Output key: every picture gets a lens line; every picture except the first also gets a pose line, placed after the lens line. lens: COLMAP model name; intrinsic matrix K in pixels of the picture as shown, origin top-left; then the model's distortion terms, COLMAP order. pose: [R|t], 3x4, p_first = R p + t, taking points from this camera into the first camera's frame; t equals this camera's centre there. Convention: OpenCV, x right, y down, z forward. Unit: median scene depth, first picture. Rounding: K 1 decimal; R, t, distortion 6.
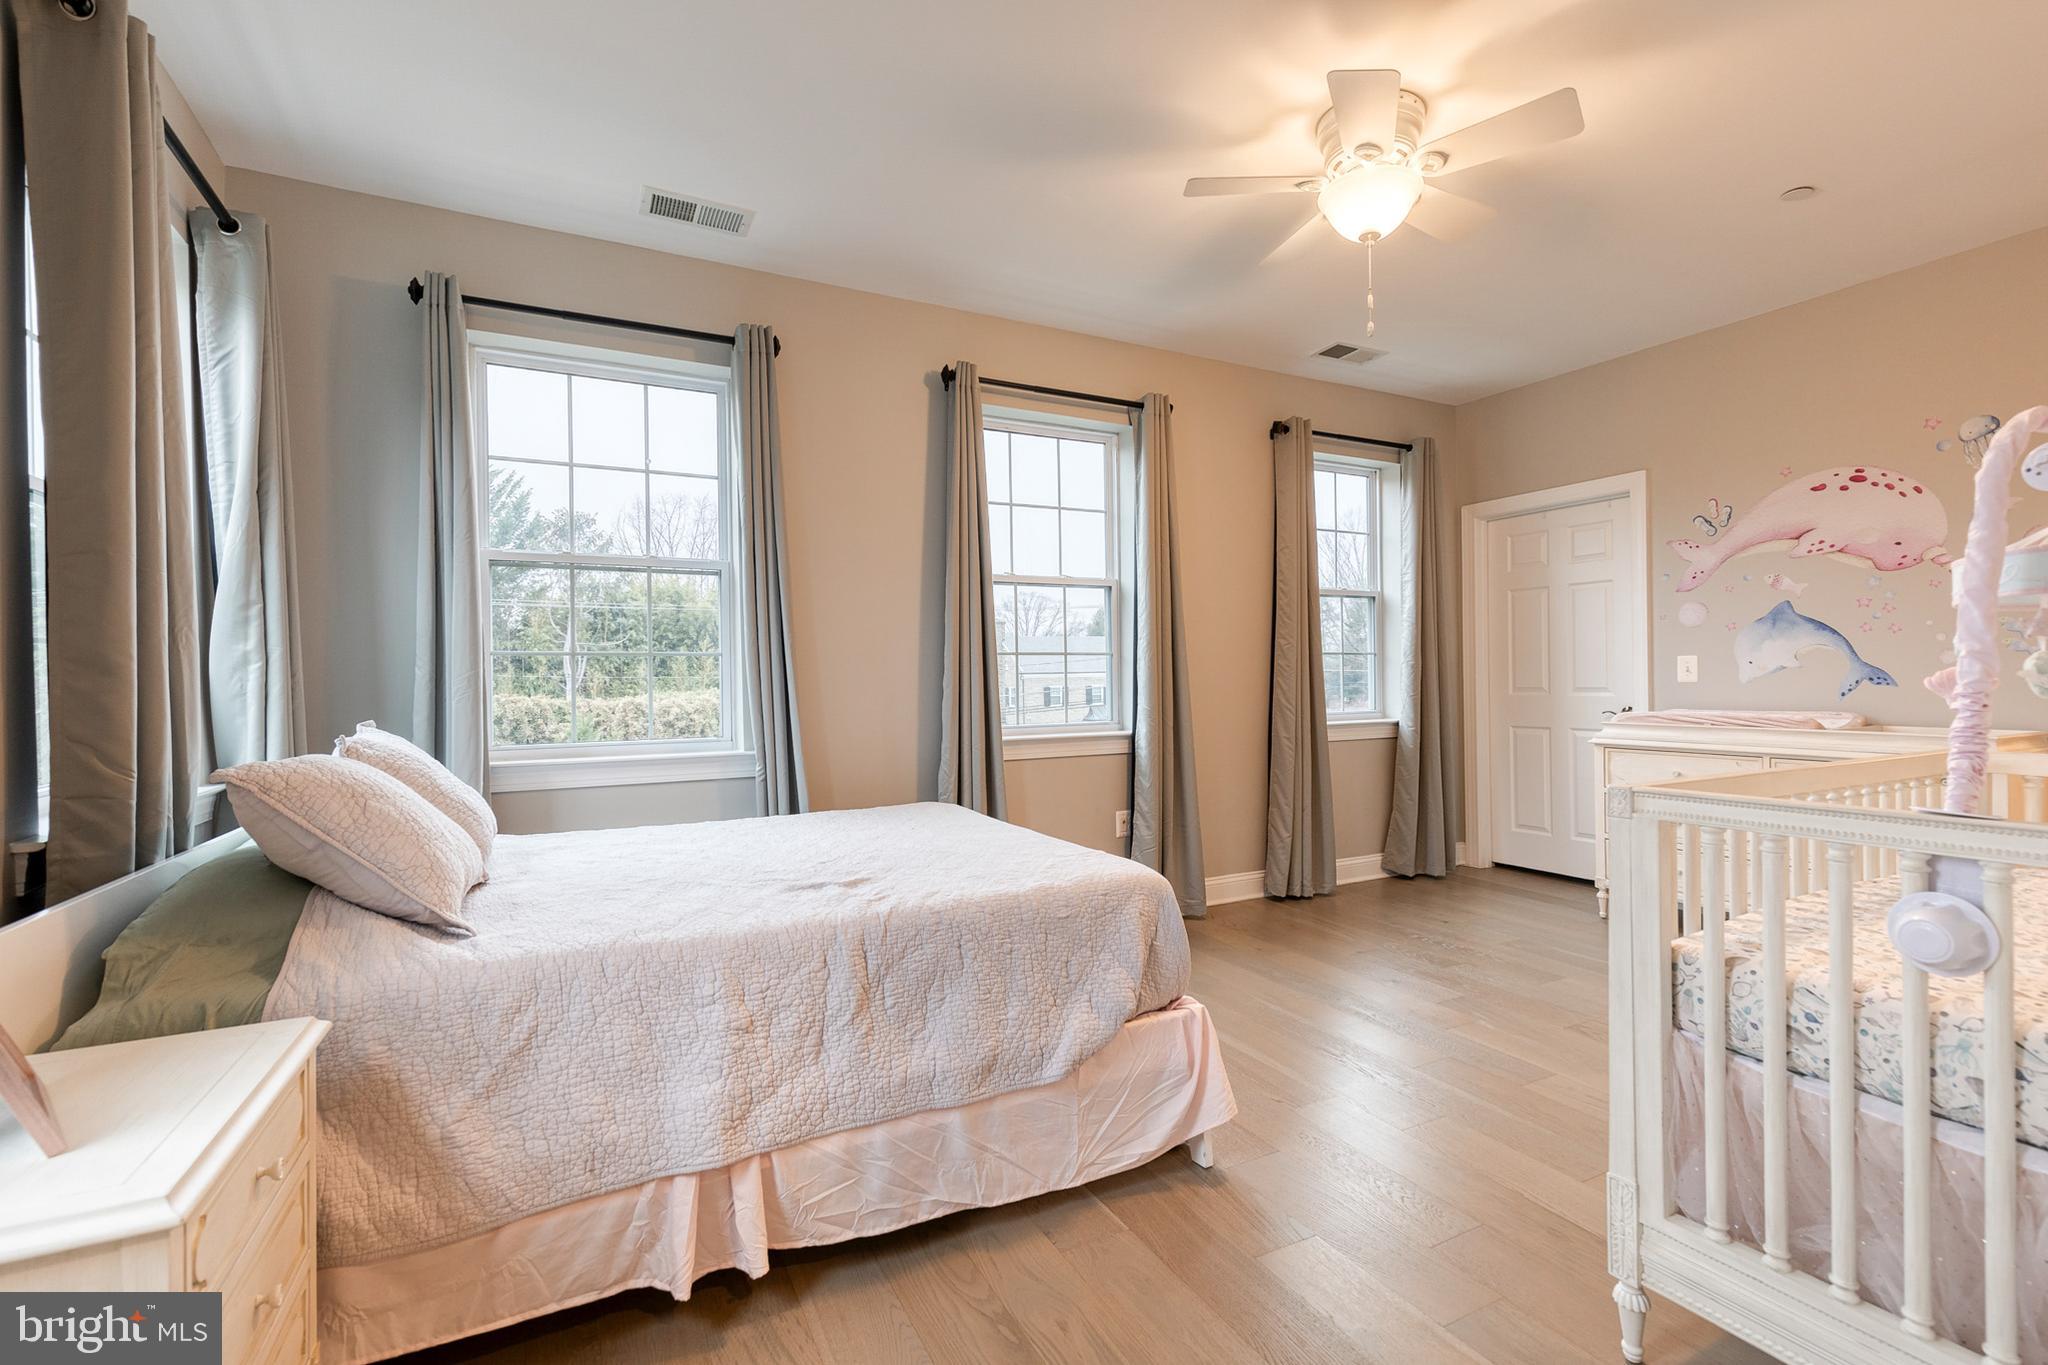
lens RADIAL K [[900.4, 0, 1027.9], [0, 900.4, 679.0], [0, 0, 1]] dist [0.008086, -0.000190]
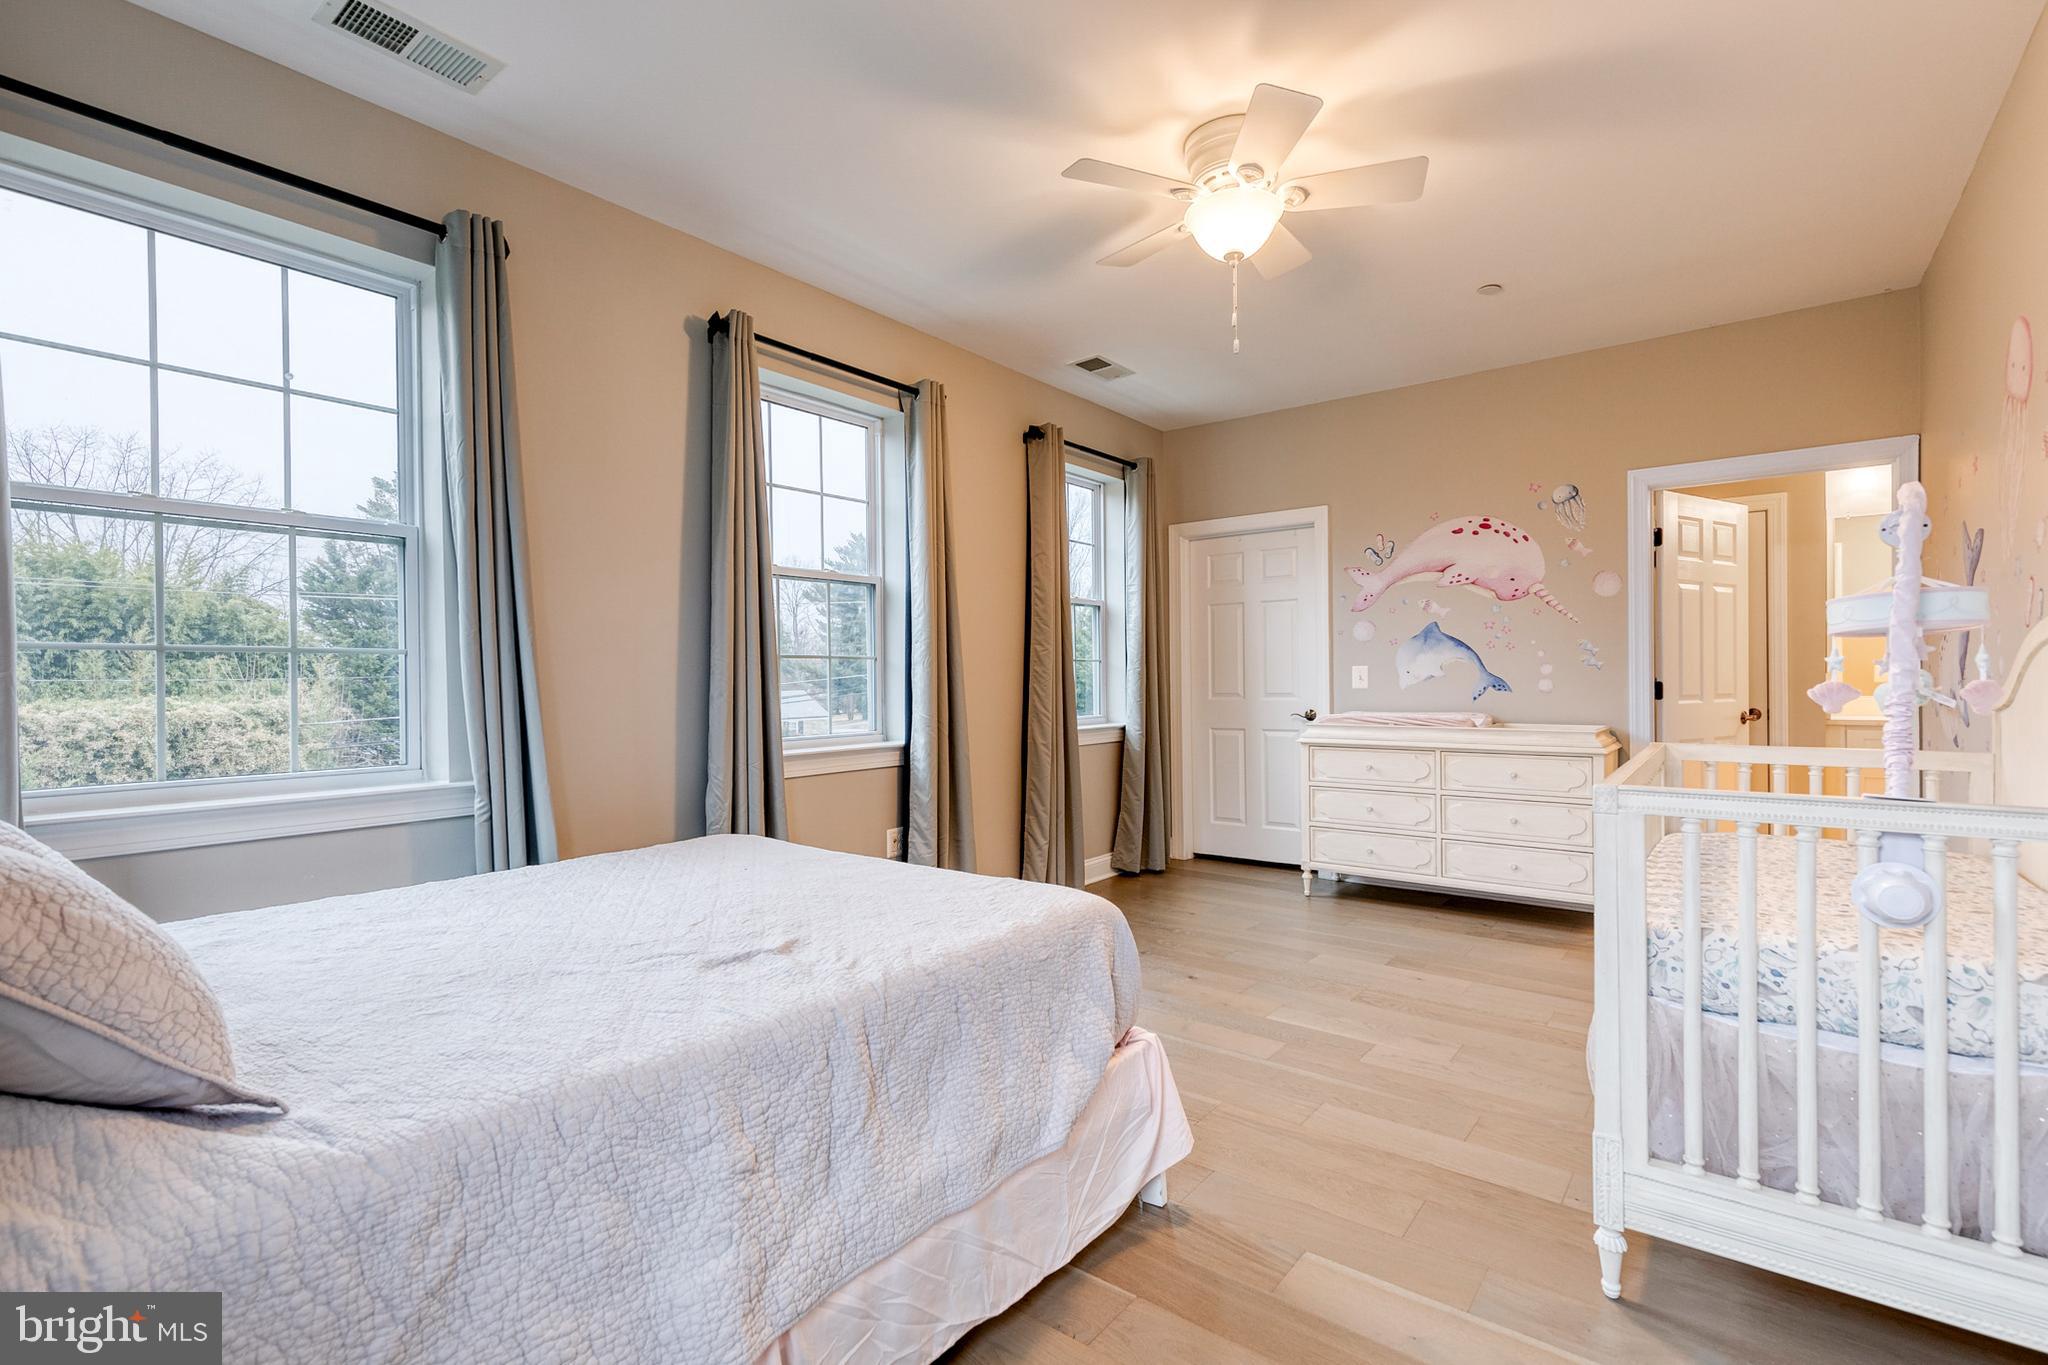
lens RADIAL K [[922.6, 0, 1040.9], [0, 922.6, 680.3], [0, 0, 1]] dist [0.009778, -0.000315]
pose [[0.911204, 0.002923, 0.411946, -0.245780], [-0.001452, 0.999991, -0.003885, -0.003213], [-0.411954, 0.002942, 0.911200, 0.130993]]
